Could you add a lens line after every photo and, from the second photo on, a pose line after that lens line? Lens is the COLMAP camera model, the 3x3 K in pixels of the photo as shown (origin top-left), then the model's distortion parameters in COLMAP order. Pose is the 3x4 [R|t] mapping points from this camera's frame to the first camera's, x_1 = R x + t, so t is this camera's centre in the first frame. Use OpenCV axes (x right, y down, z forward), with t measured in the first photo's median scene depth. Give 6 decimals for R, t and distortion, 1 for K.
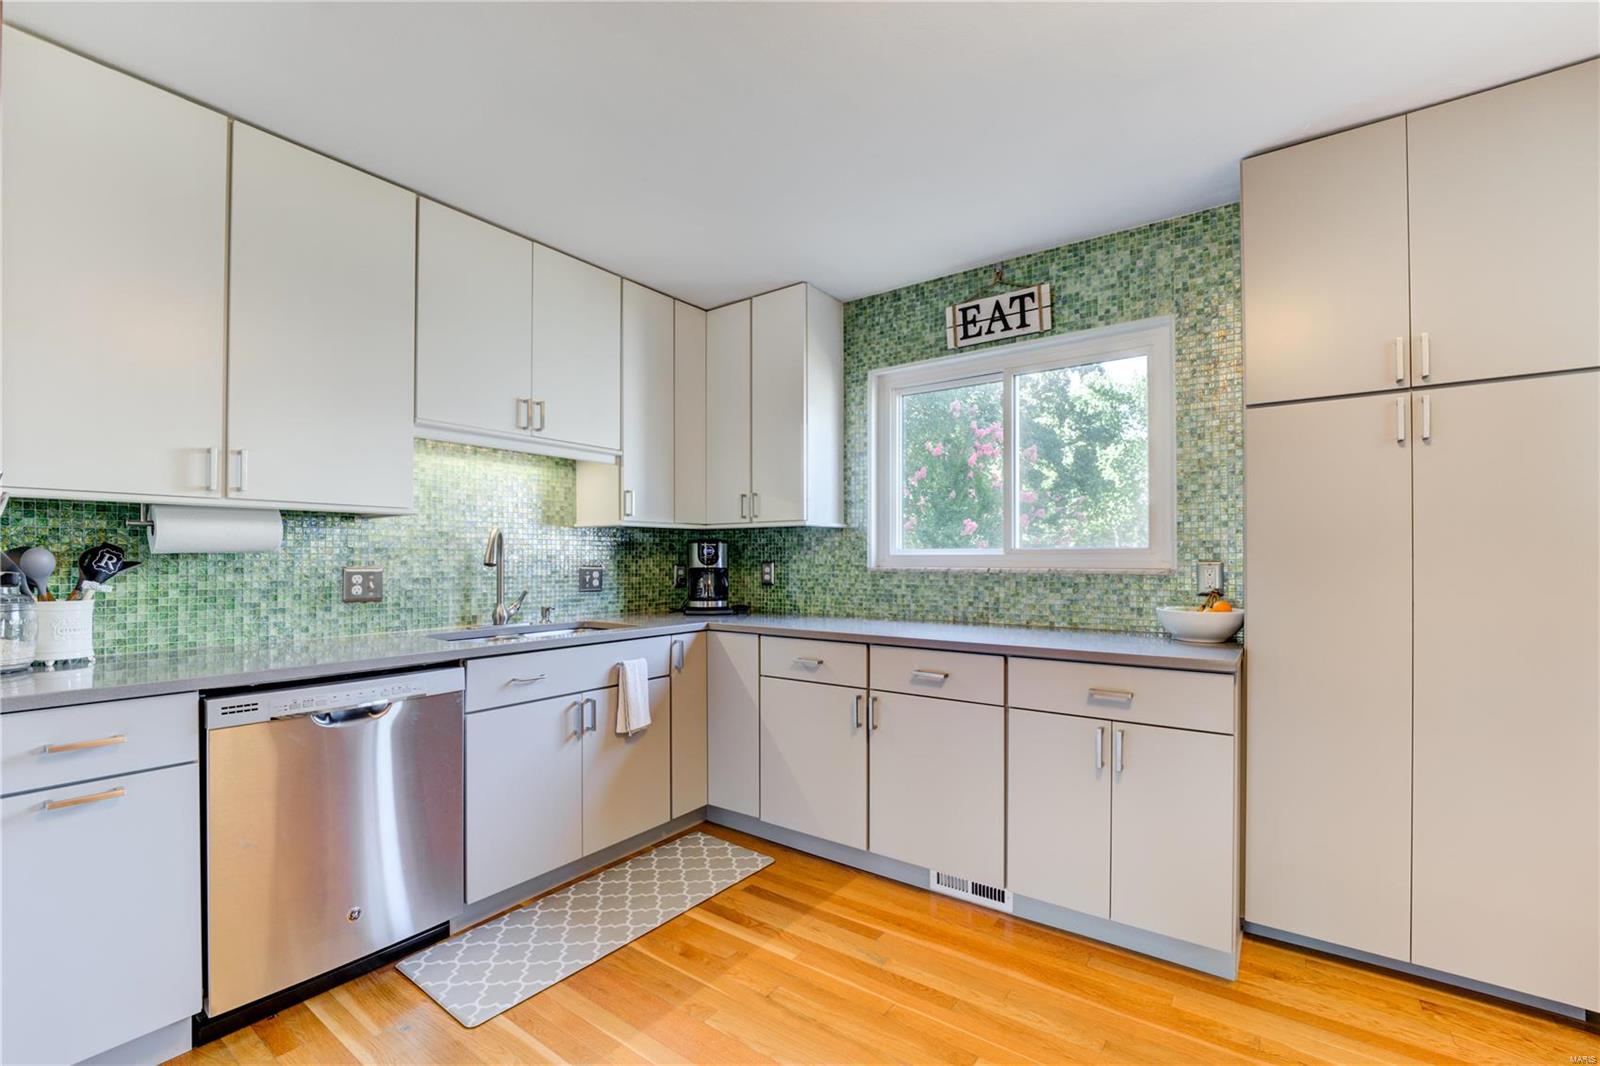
lens RADIAL K [[672.5, 0, 773.7], [0, 672.5, 554.6], [0, 0, 1]] dist [-0.010790, 0.002368]
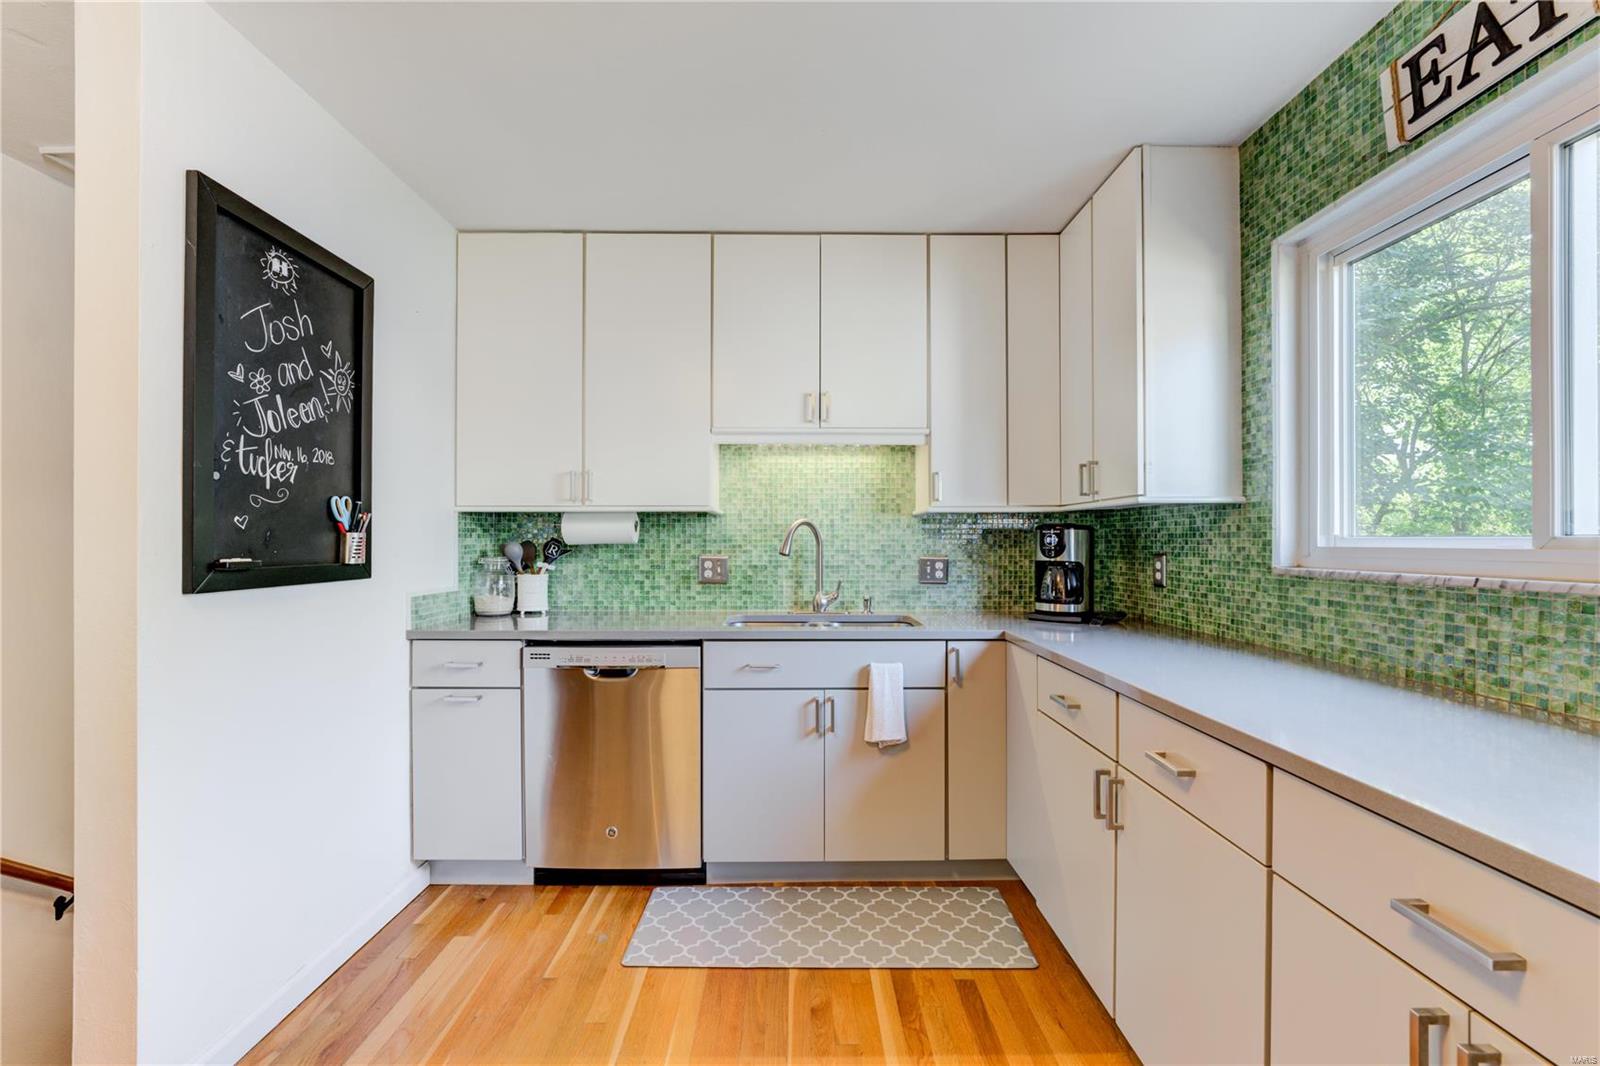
lens RADIAL K [[672.5, 0, 826.2], [0, 672.5, 538.4], [0, 0, 1]] dist [-0.010790, 0.002368]
pose [[0.622891, -0.002169, -0.782306, 0.410172], [0.003853, 0.999993, 0.000295, -0.009528], [0.782299, -0.003198, 0.622895, 0.355101]]
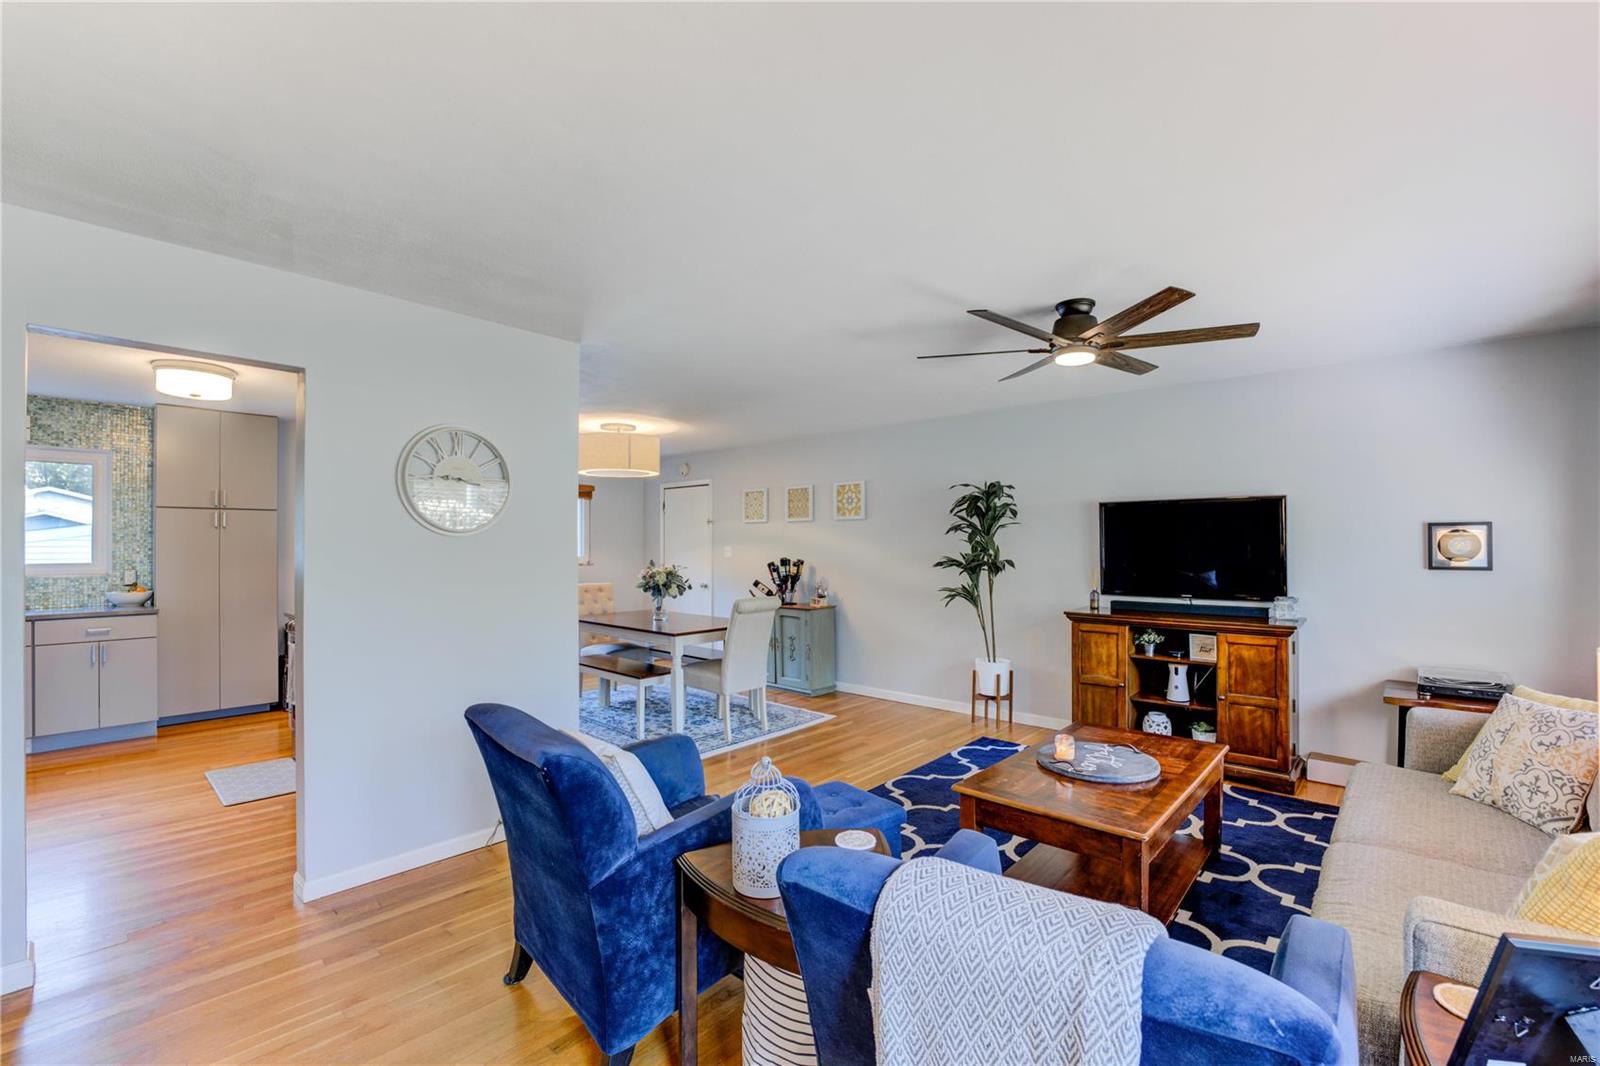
lens RADIAL K [[695.9, 0, 806.2], [0, 695.9, 539.4], [0, 0, 1]] dist [-0.021274, 0.000028]
pose [[0.070482, 0.004972, 0.997501, -1.177336], [-0.004723, 0.999978, -0.004651, -0.074672], [-0.997502, -0.004384, 0.070504, -1.127736]]
